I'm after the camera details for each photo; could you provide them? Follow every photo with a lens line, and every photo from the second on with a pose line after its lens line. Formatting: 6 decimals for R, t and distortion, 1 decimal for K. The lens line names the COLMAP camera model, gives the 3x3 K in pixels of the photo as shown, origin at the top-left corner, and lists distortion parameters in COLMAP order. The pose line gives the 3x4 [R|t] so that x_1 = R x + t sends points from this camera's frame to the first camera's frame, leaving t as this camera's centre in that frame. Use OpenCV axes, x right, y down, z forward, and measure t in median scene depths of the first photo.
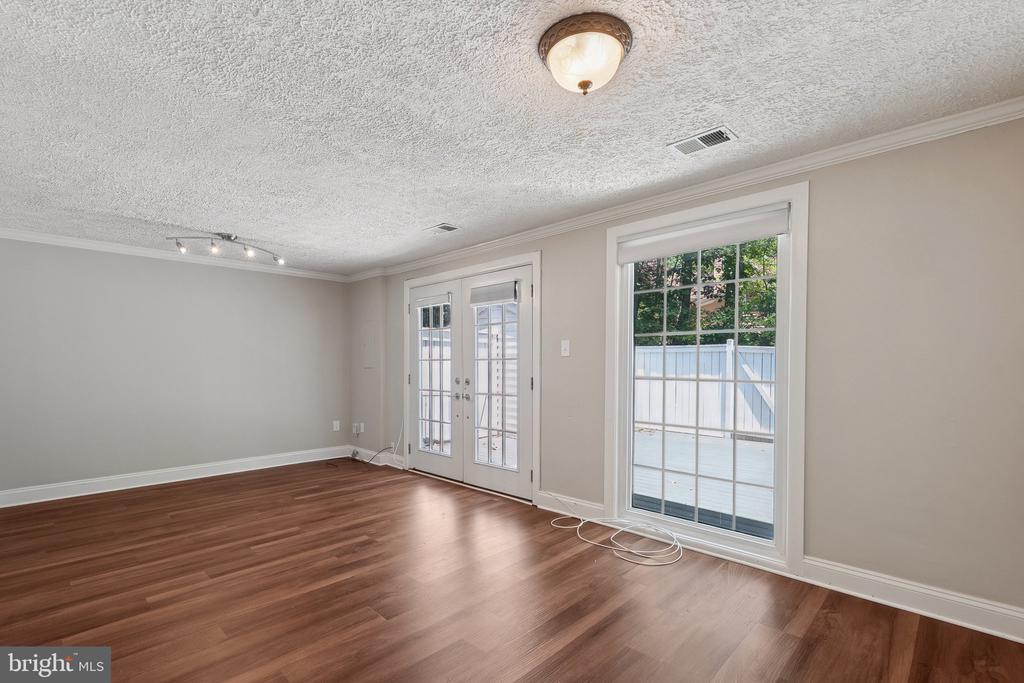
lens RADIAL K [[469.6, 0, 511.7], [0, 469.6, 375.2], [0, 0, 1]] dist [0.000762, 0.000102]
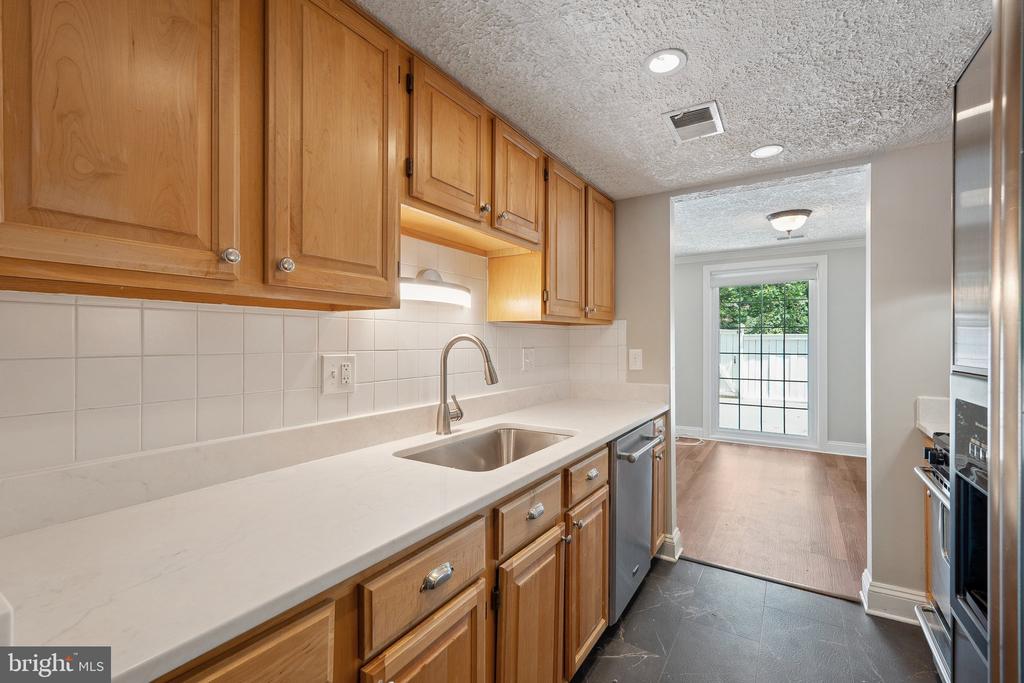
lens RADIAL K [[445.7, 0, 511.0], [0, 445.7, 347.4], [0, 0, 1]] dist [0.002971, 0.000274]
pose [[0.980399, -0.005277, 0.196952, -0.766960], [0.006994, 0.999943, -0.008024, -0.009016], [-0.196899, 0.009244, 0.980380, -0.431076]]
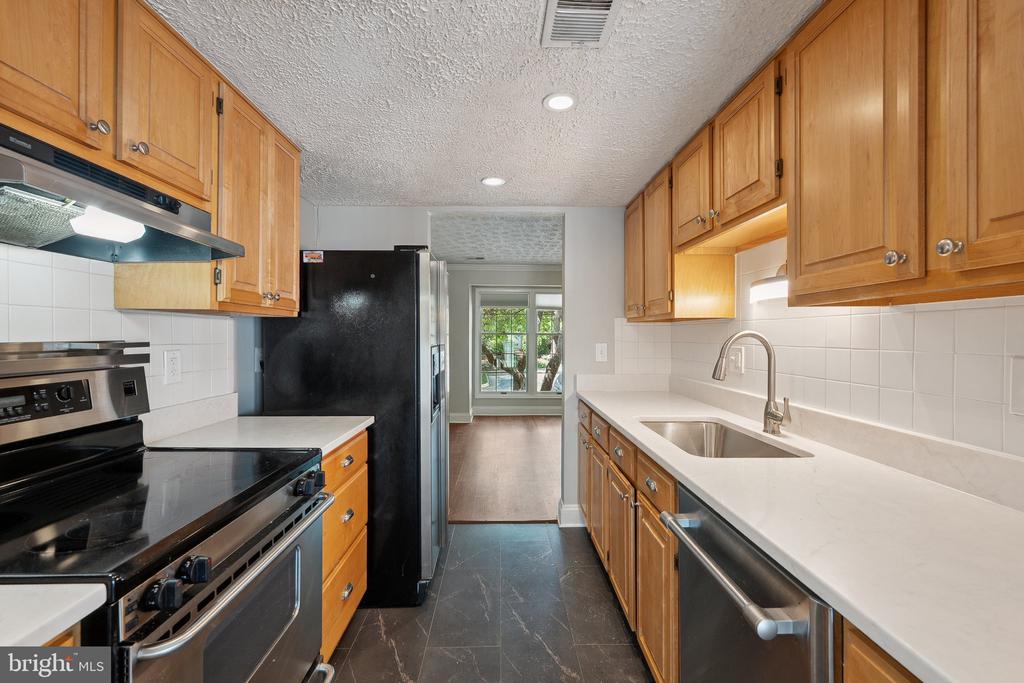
lens RADIAL K [[436.1, 0, 513.1], [0, 436.1, 331.0], [0, 0, 1]] dist [-0.001457, -0.000157]
pose [[-0.702694, -0.009898, -0.711423, -0.211422], [-0.019008, 0.999808, 0.004864, -0.023831], [0.711238, 0.016940, -0.702747, 0.200240]]
